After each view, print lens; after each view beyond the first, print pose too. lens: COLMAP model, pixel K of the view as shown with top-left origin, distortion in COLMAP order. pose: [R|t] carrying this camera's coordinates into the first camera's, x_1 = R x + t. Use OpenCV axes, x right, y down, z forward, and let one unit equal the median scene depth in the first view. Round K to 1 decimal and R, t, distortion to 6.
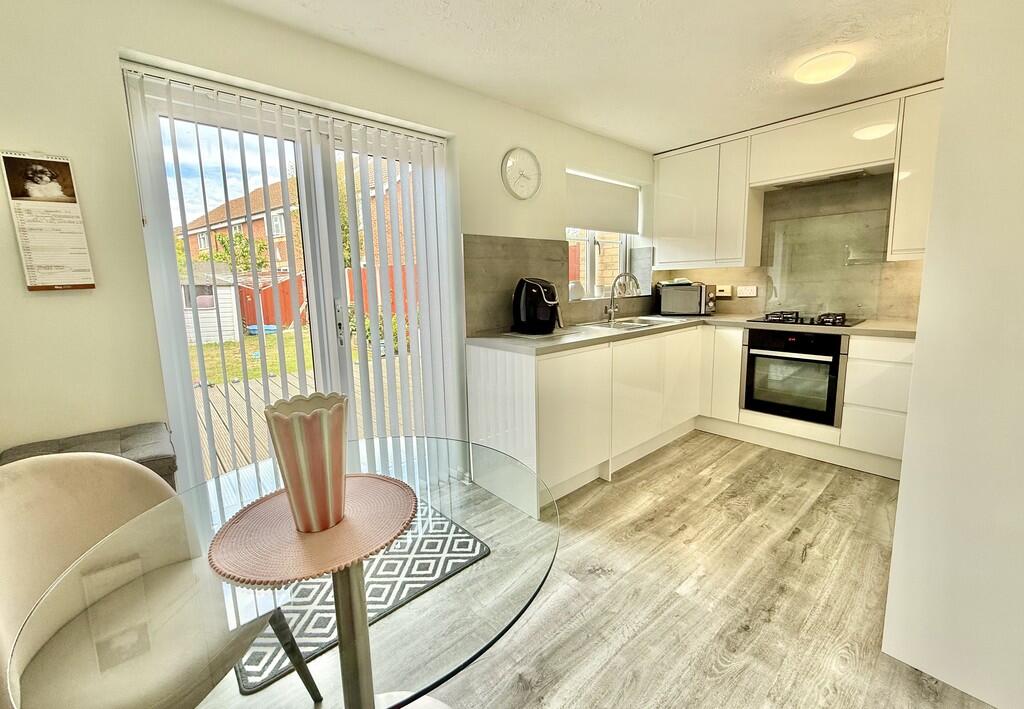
lens RADIAL K [[419.2, 0, 511.6], [0, 419.2, 340.2], [0, 0, 1]] dist [0.000284, -0.000058]
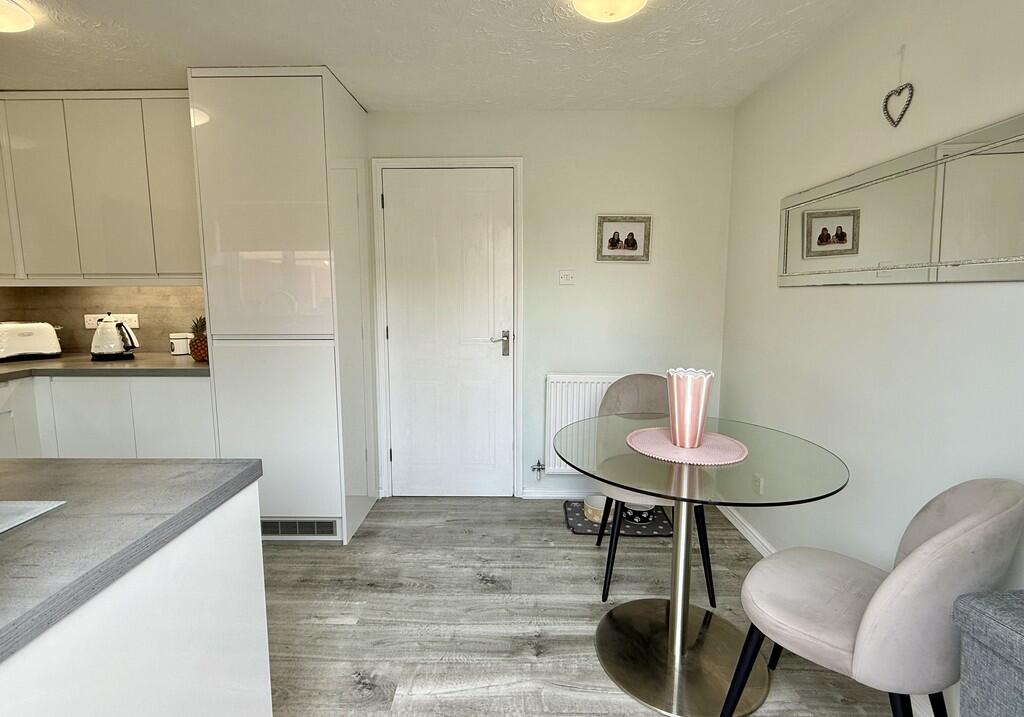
lens RADIAL K [[492.1, 0, 510.5], [0, 492.1, 355.6], [0, 0, 1]] dist [-0.000747, 0.001711]
pose [[-0.743292, -0.061282, 0.666154, -0.356127], [0.114127, 0.969581, 0.216538, -0.124304], [-0.659160, 0.236977, -0.713687, 0.853307]]
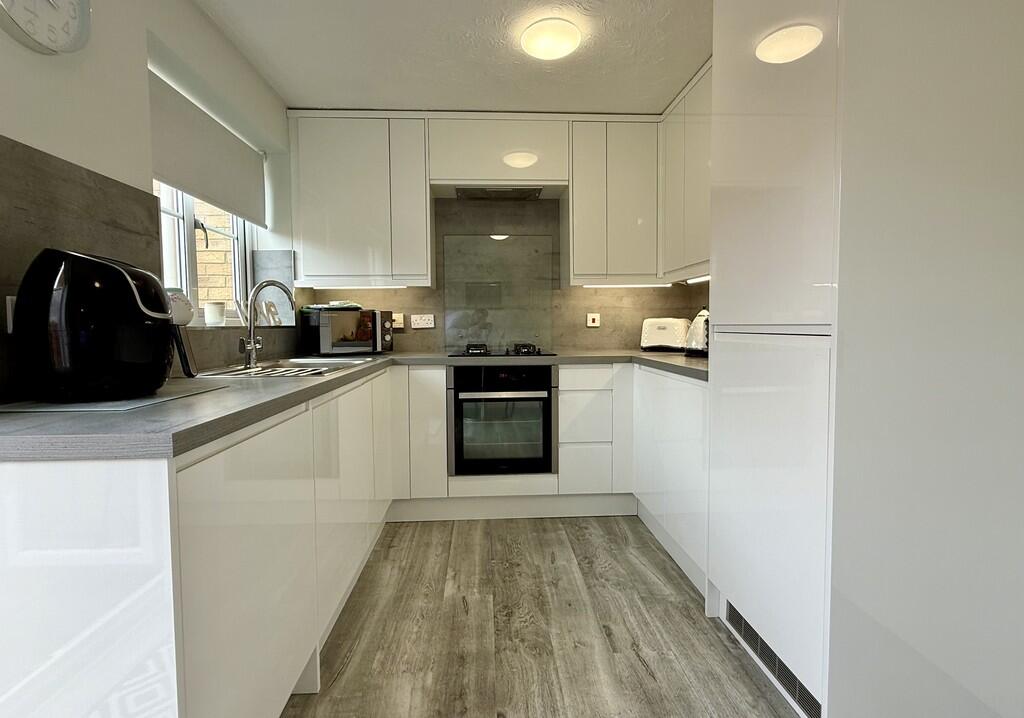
lens RADIAL K [[486.1, 0, 507.9], [0, 486.1, 349.8], [0, 0, 1]] dist [-0.000970, 0.001048]
pose [[0.620875, -0.020972, 0.783629, -0.053440], [0.104093, 0.992996, -0.055898, 0.002280], [-0.776967, 0.116276, 0.618710, 0.406710]]
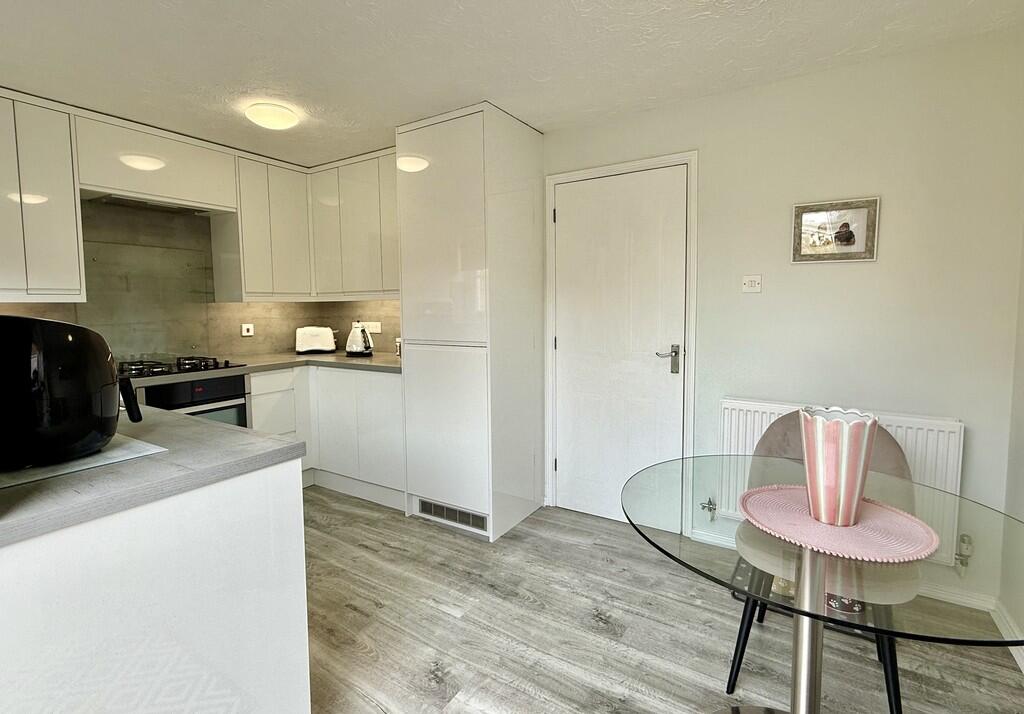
lens RADIAL K [[491.2, 0, 505.8], [0, 491.2, 343.3], [0, 0, 1]] dist [-0.003776, 0.002546]
pose [[-0.280000, -0.048694, 0.958764, -0.450620], [0.154283, 0.983448, 0.095005, -0.091947], [-0.947521, 0.174523, -0.267853, 0.654824]]
